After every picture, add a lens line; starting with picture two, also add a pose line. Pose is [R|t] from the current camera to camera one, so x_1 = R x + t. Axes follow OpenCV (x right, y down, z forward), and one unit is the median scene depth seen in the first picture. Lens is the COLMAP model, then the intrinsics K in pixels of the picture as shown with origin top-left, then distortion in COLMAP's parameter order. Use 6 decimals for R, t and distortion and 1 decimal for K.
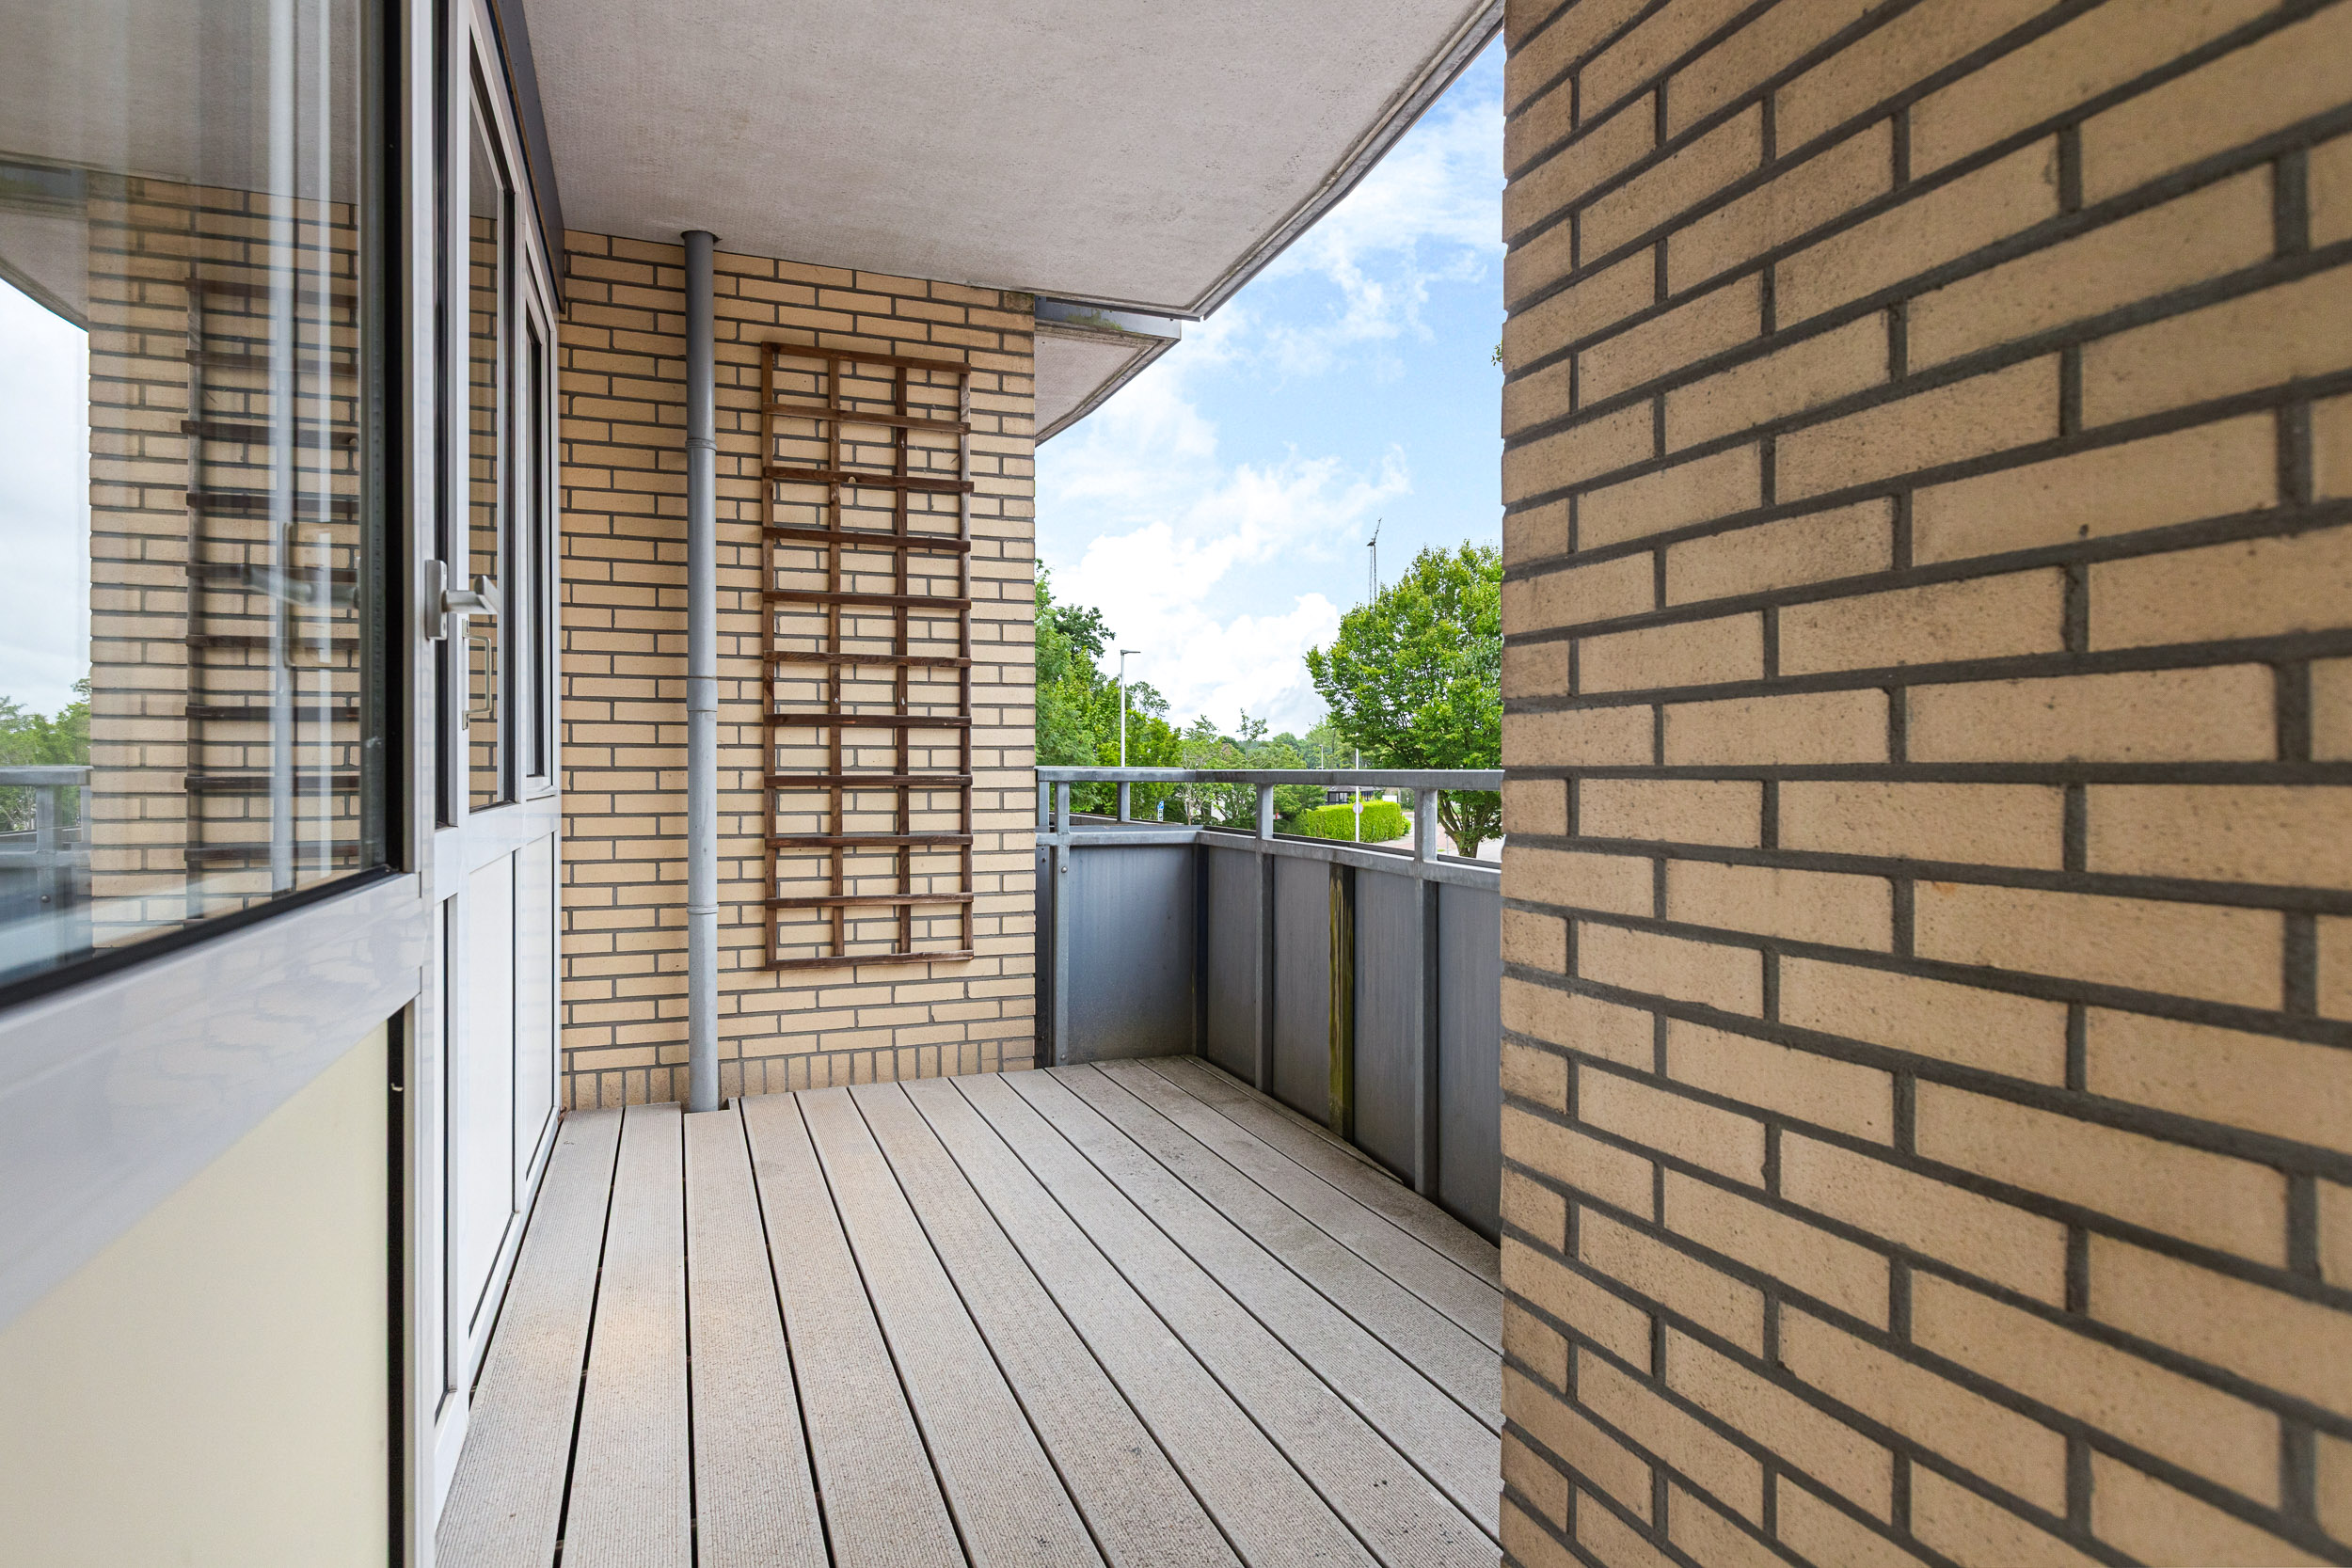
lens RADIAL K [[1302.9, 0, 1190.9], [0, 1302.9, 786.5], [0, 0, 1]] dist [0.009634, -0.006642]
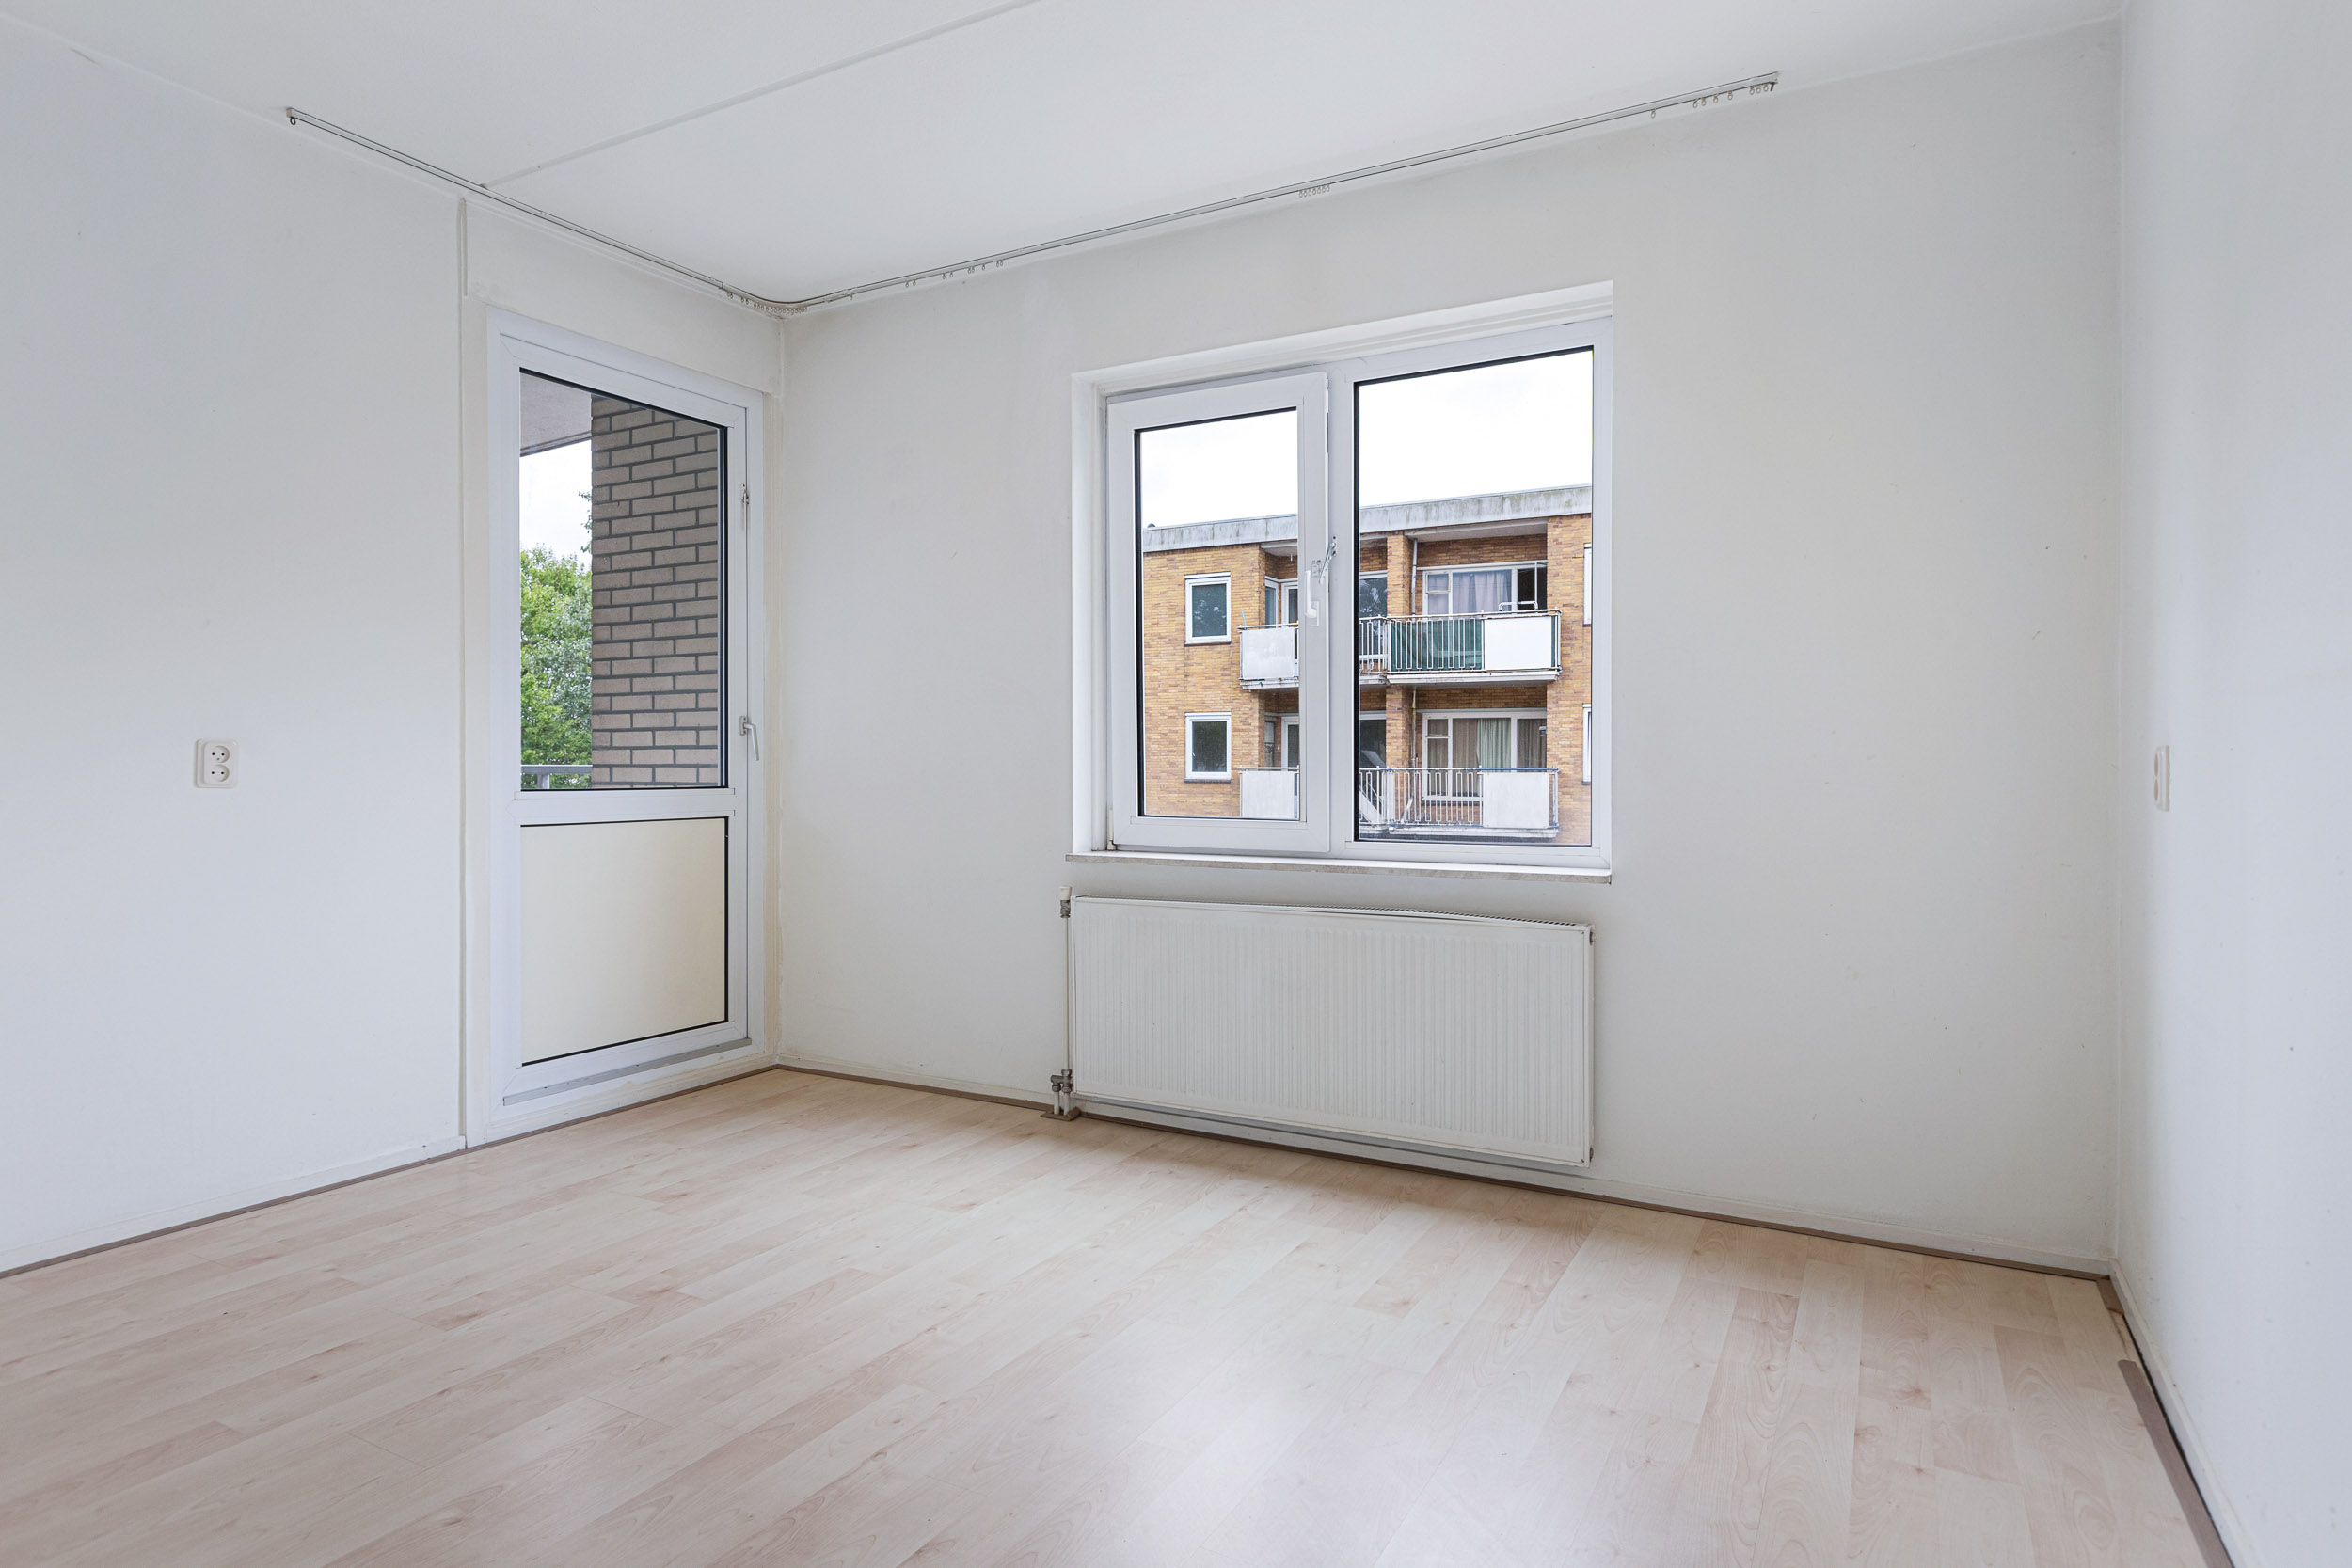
lens RADIAL K [[1302.9, 0, 1170.2], [0, 1302.9, 800.0], [0, 0, 1]] dist [0.009634, -0.006642]
pose [[0.778832, -0.013333, 0.627091, -0.283788], [0.003737, 0.999855, 0.016617, 0.011688], [-0.627222, -0.010598, 0.778769, -1.023459]]
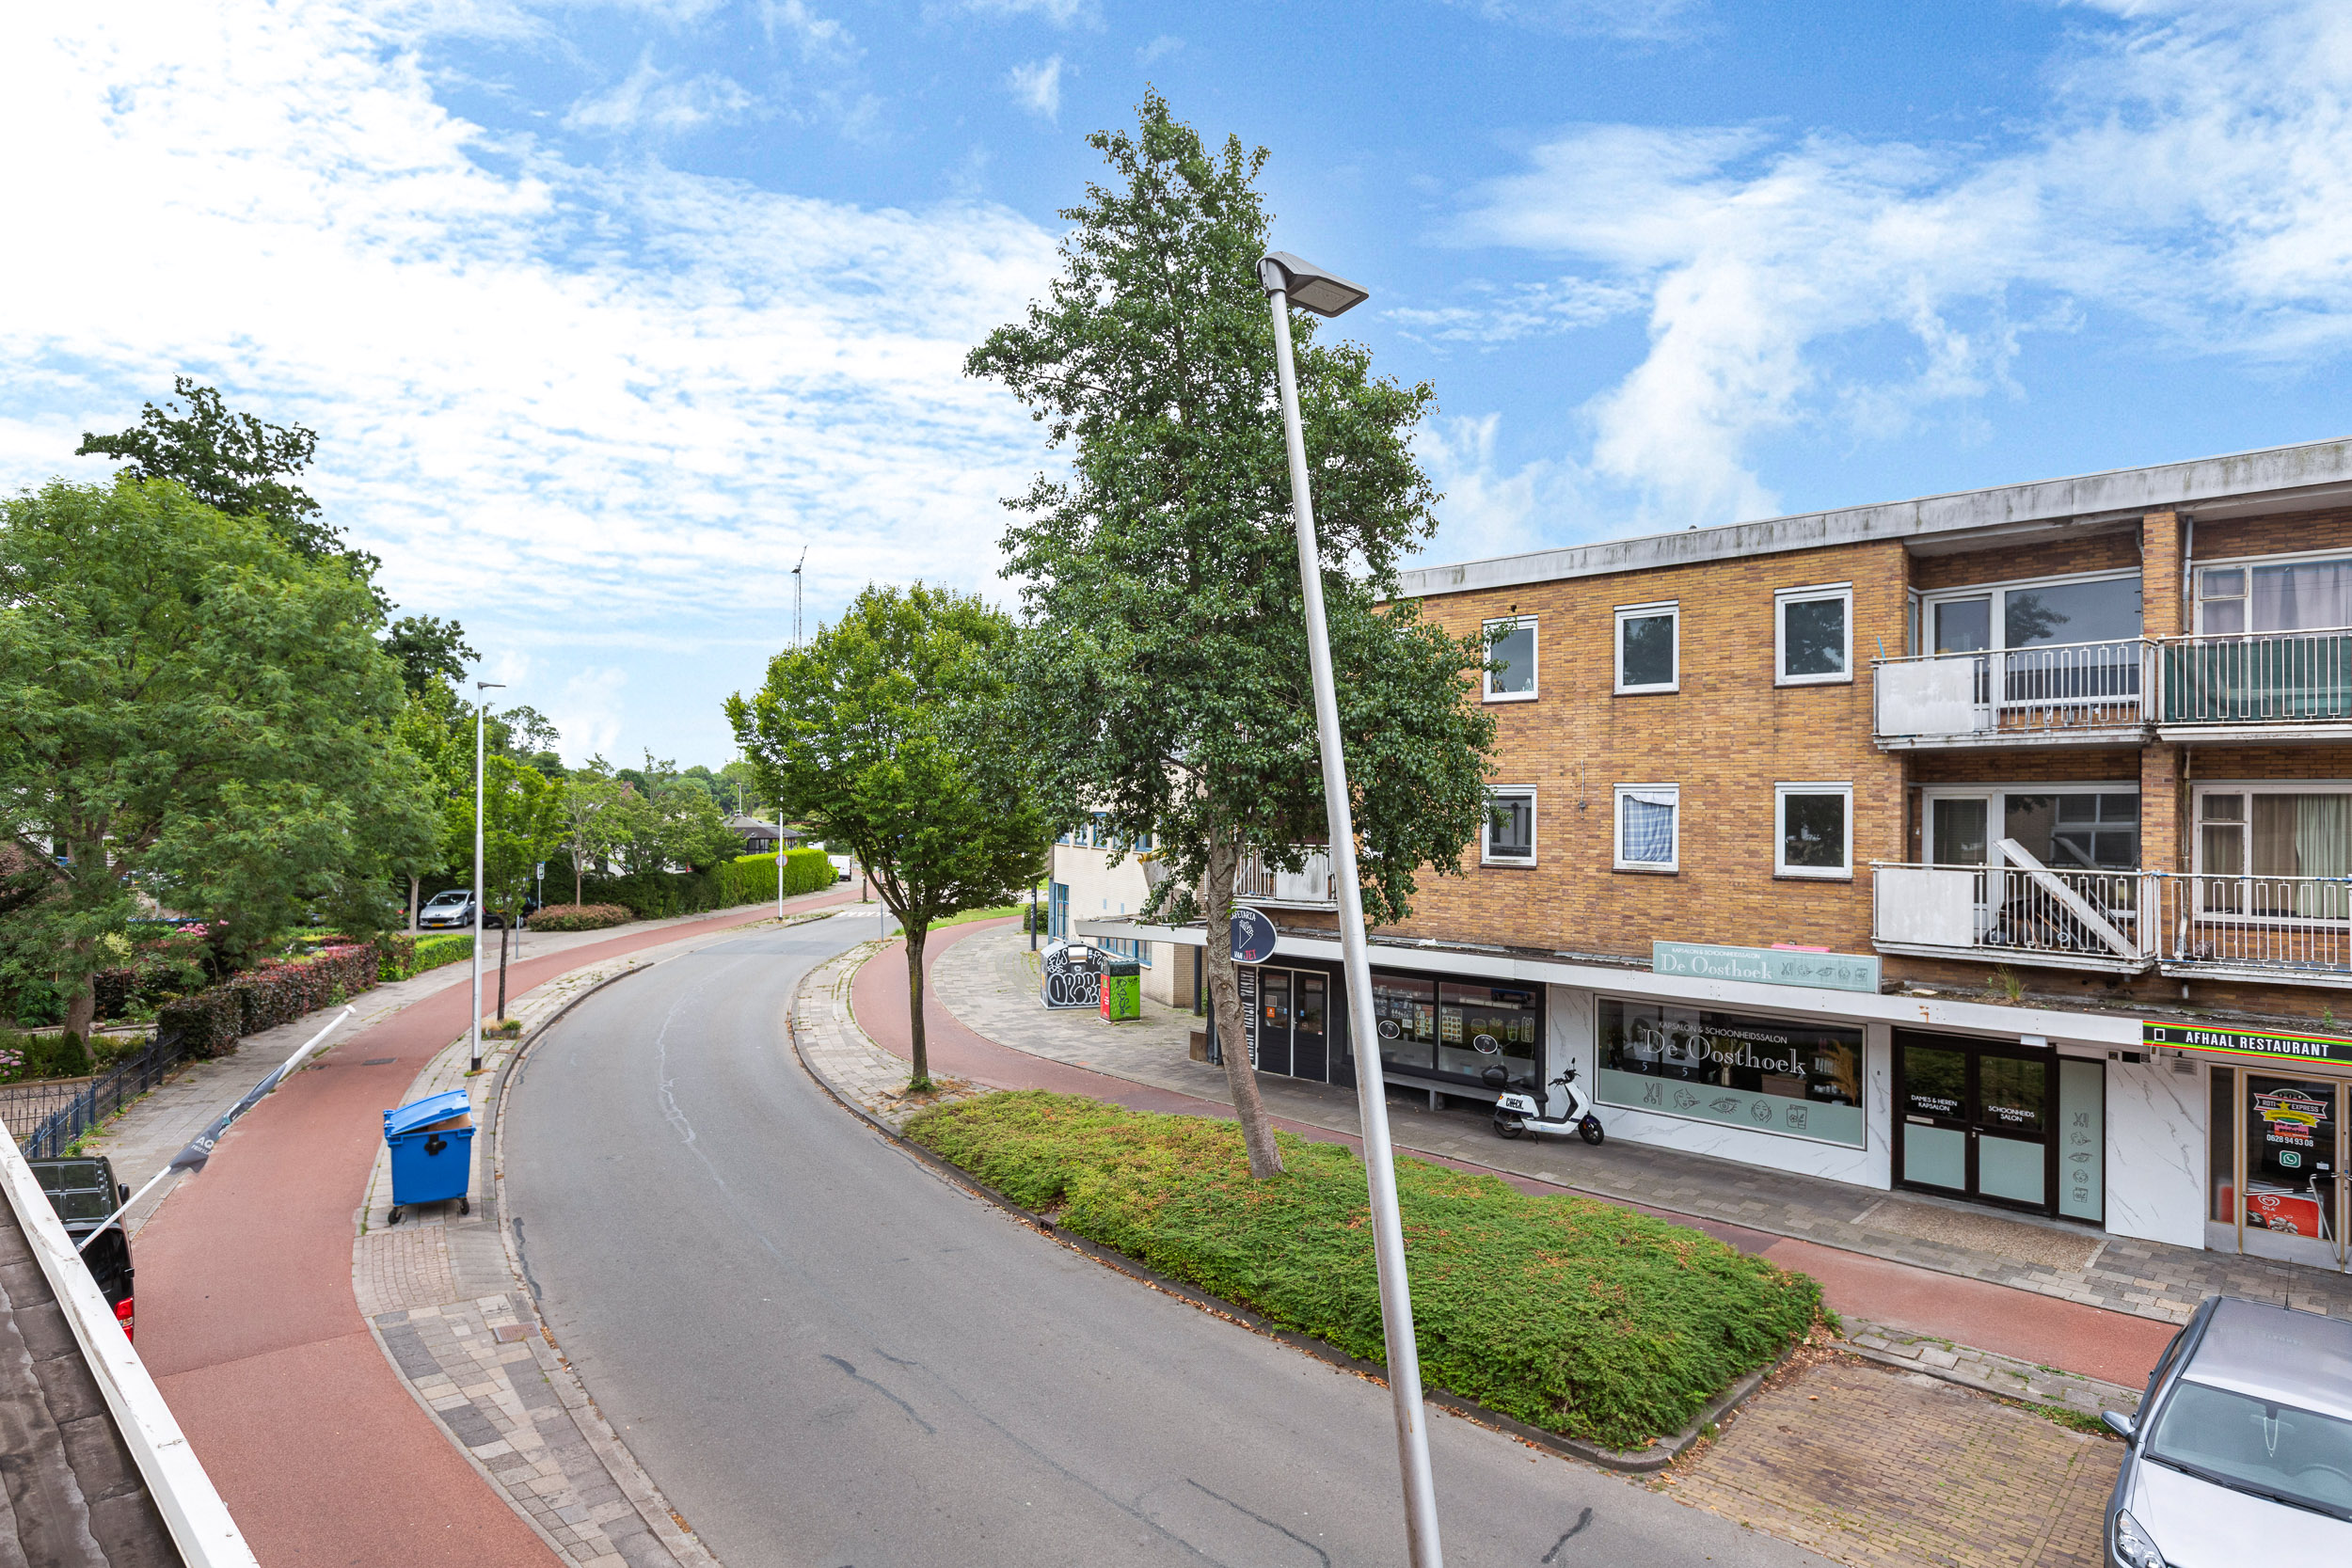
lens RADIAL K [[1302.9, 0, 1169.5], [0, 1302.9, 812.5], [0, 0, 1]] dist [0.009634, -0.006642]
pose [[0.913253, 0.009462, 0.407282, 0.063077], [-0.006446, 0.999941, -0.008778, -0.176626], [-0.407341, 0.005392, 0.913260, 0.889980]]
